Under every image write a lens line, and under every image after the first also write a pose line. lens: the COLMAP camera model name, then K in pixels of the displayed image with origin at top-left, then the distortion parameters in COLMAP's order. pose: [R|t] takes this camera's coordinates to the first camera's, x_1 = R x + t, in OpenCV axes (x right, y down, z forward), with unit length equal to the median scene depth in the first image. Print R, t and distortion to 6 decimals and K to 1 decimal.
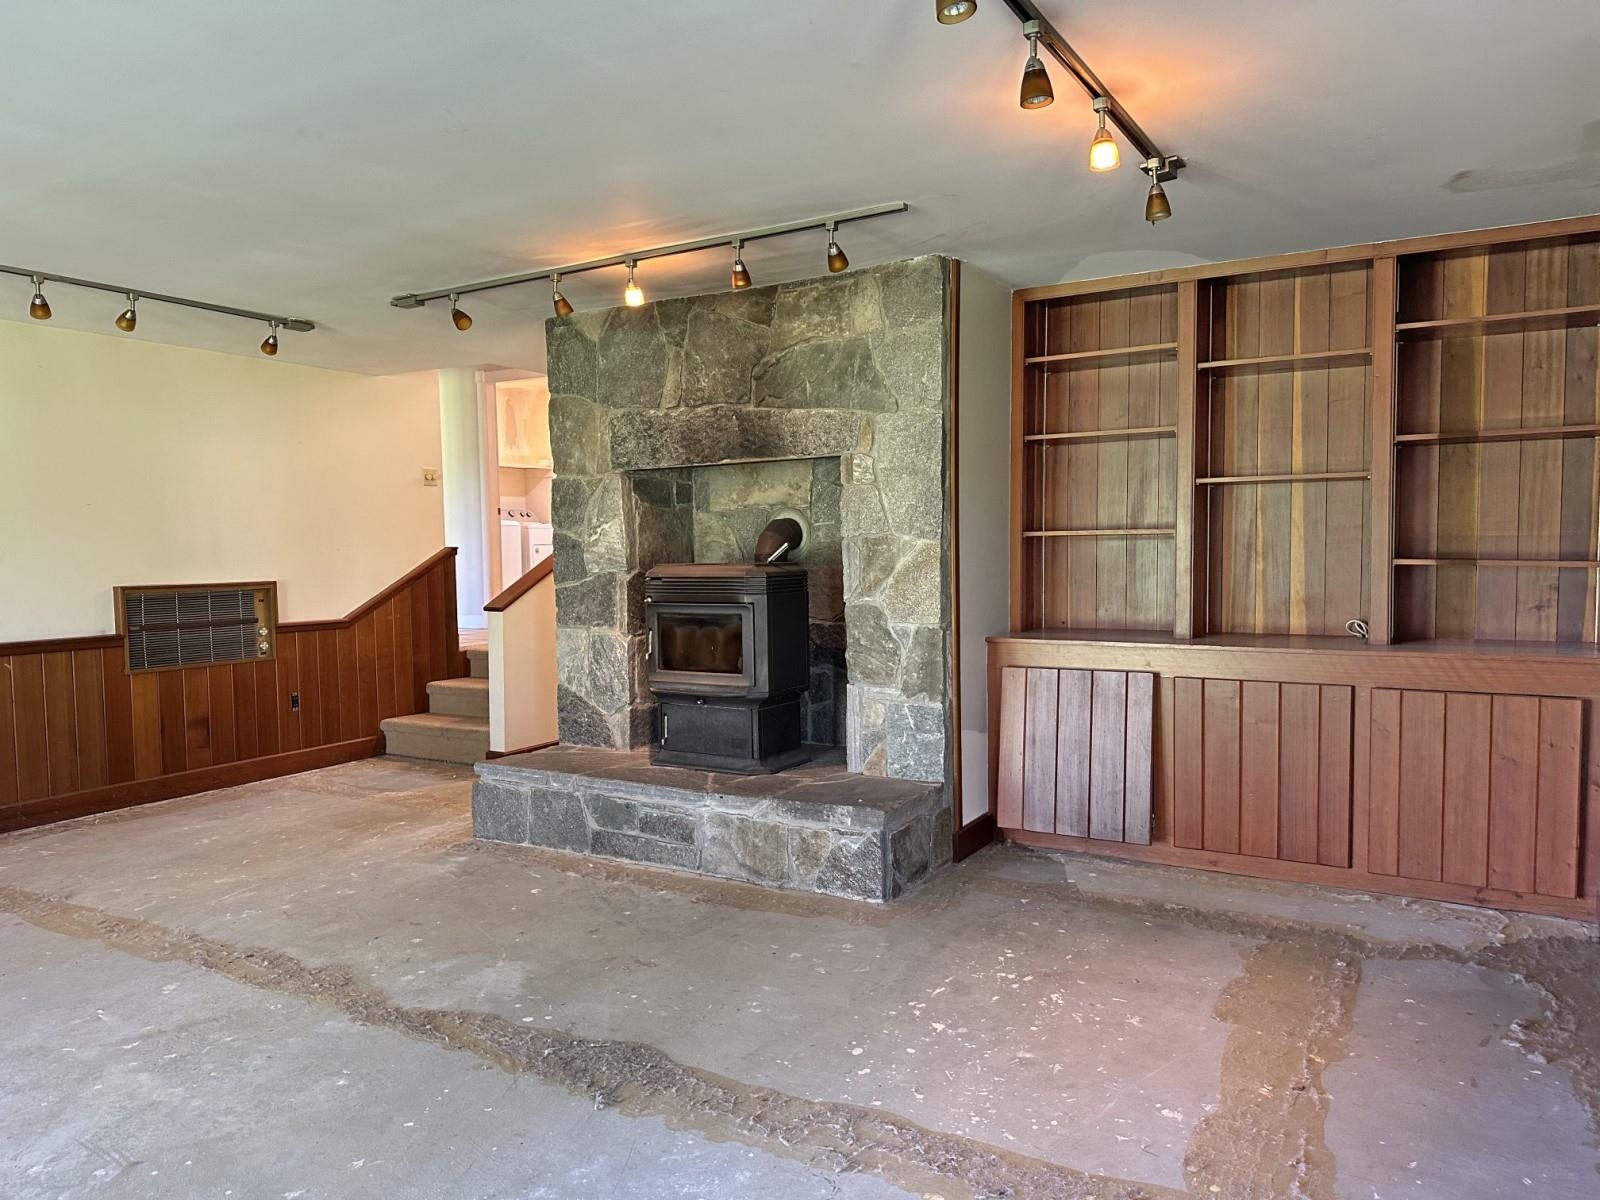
lens RADIAL K [[1112.0, 0, 779.7], [0, 1112.0, 600.0], [0, 0, 1]] dist [0.162260, -0.250105]
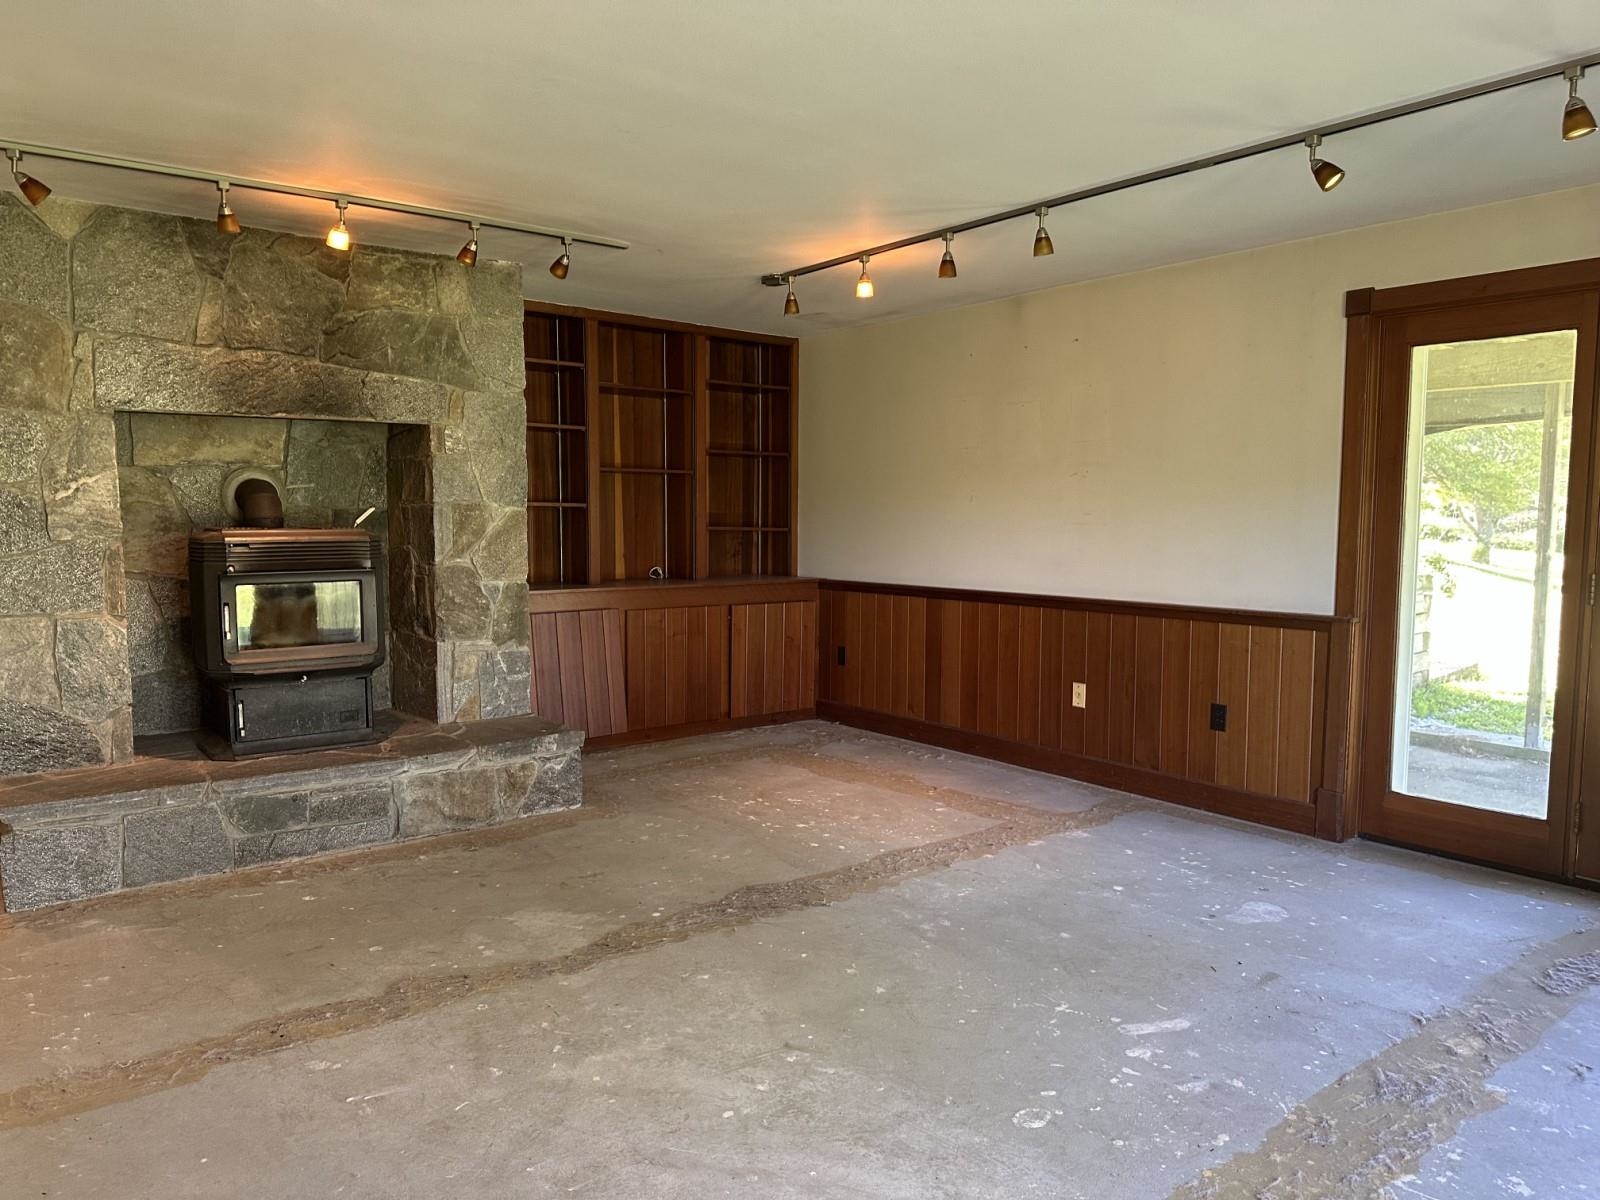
lens RADIAL K [[1135.2, 0, 800.0], [0, 1135.2, 600.0], [0, 0, 1]] dist [0.072896, -0.090582]
pose [[0.343516, -0.059548, 0.937257, -0.867590], [0.036744, 0.998076, 0.049945, -0.005808], [-0.938428, 0.017281, 0.345043, 0.310014]]
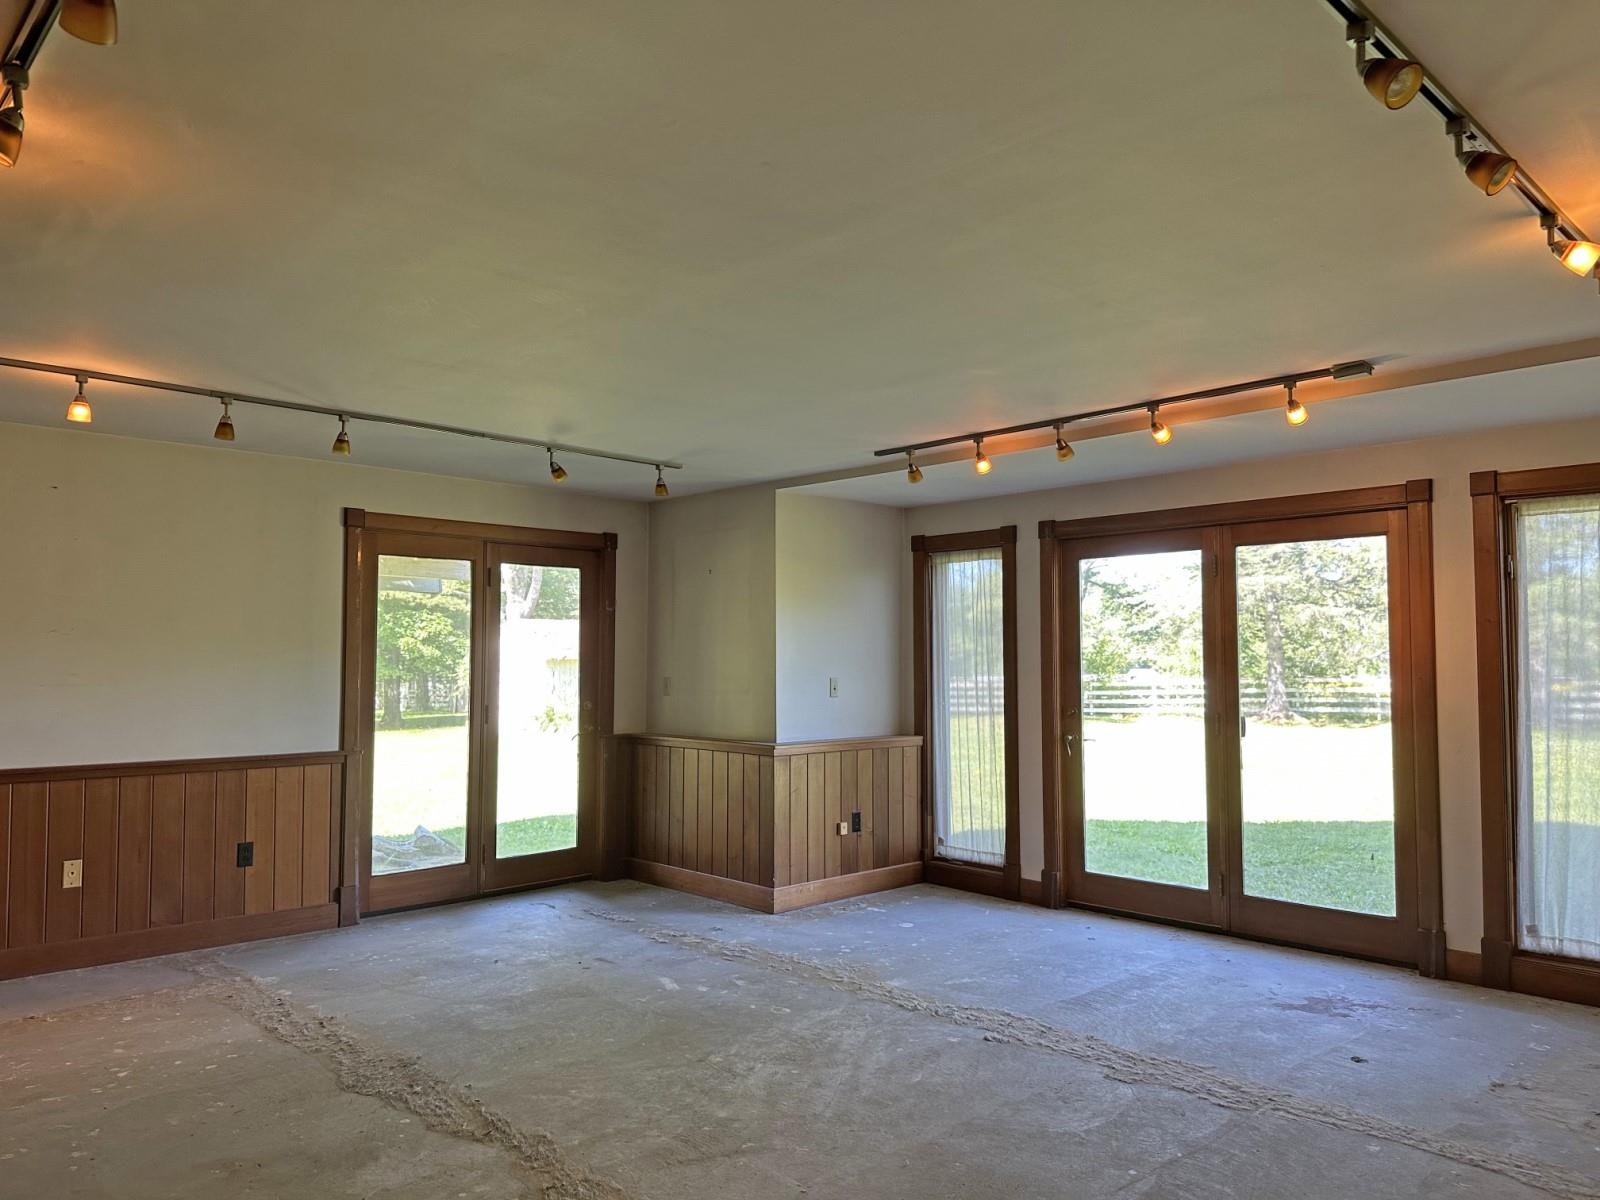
lens RADIAL K [[1135.2, 0, 800.0], [0, 1135.2, 600.0], [0, 0, 1]] dist [0.072896, -0.090582]
pose [[-0.967950, 0.024547, 0.249939, -0.599678], [0.024534, 0.999694, -0.003169, -0.077950], [-0.249940, 0.003065, -0.968256, 1.354393]]
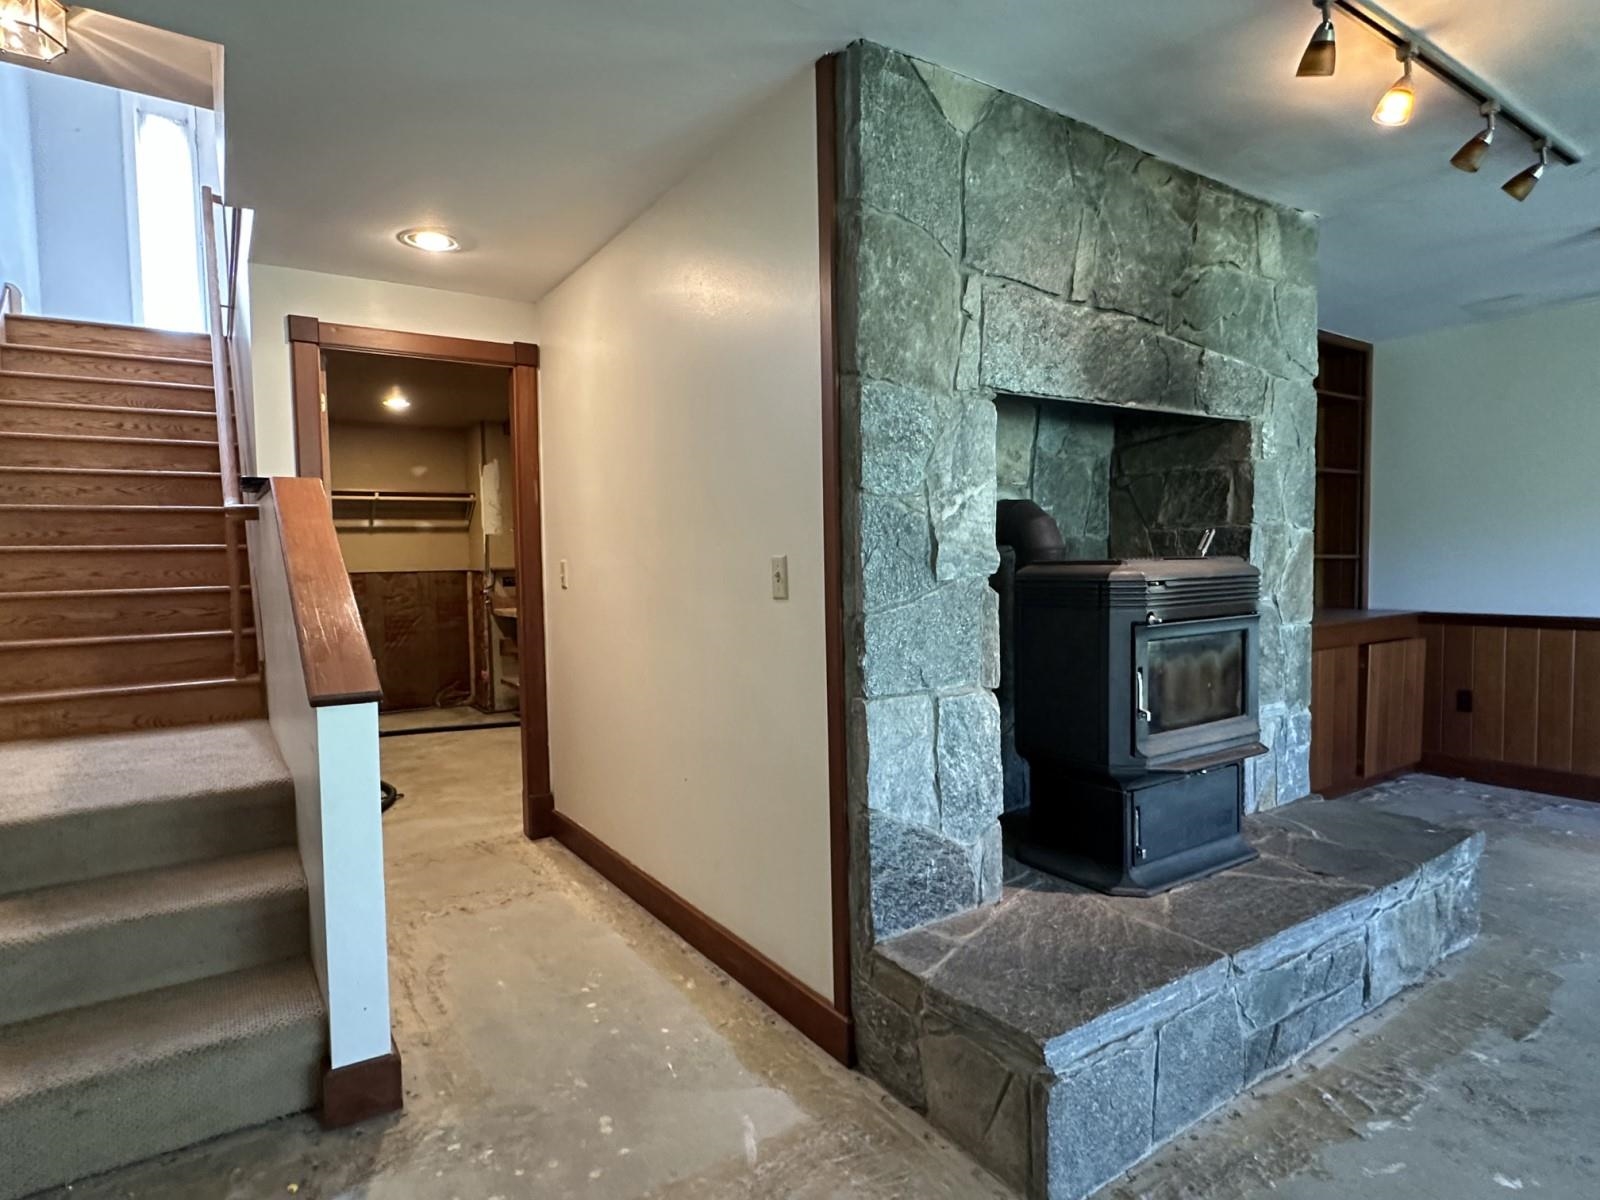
lens RADIAL K [[880.4, 0, 803.2], [0, 880.4, 598.6], [0, 0, 1]] dist [-0.009969, 0.000004]
pose [[0.417098, -0.037160, 0.908102, -0.667443], [0.056034, 0.998314, 0.015115, -0.031005], [-0.907133, 0.044580, 0.418477, 1.058679]]
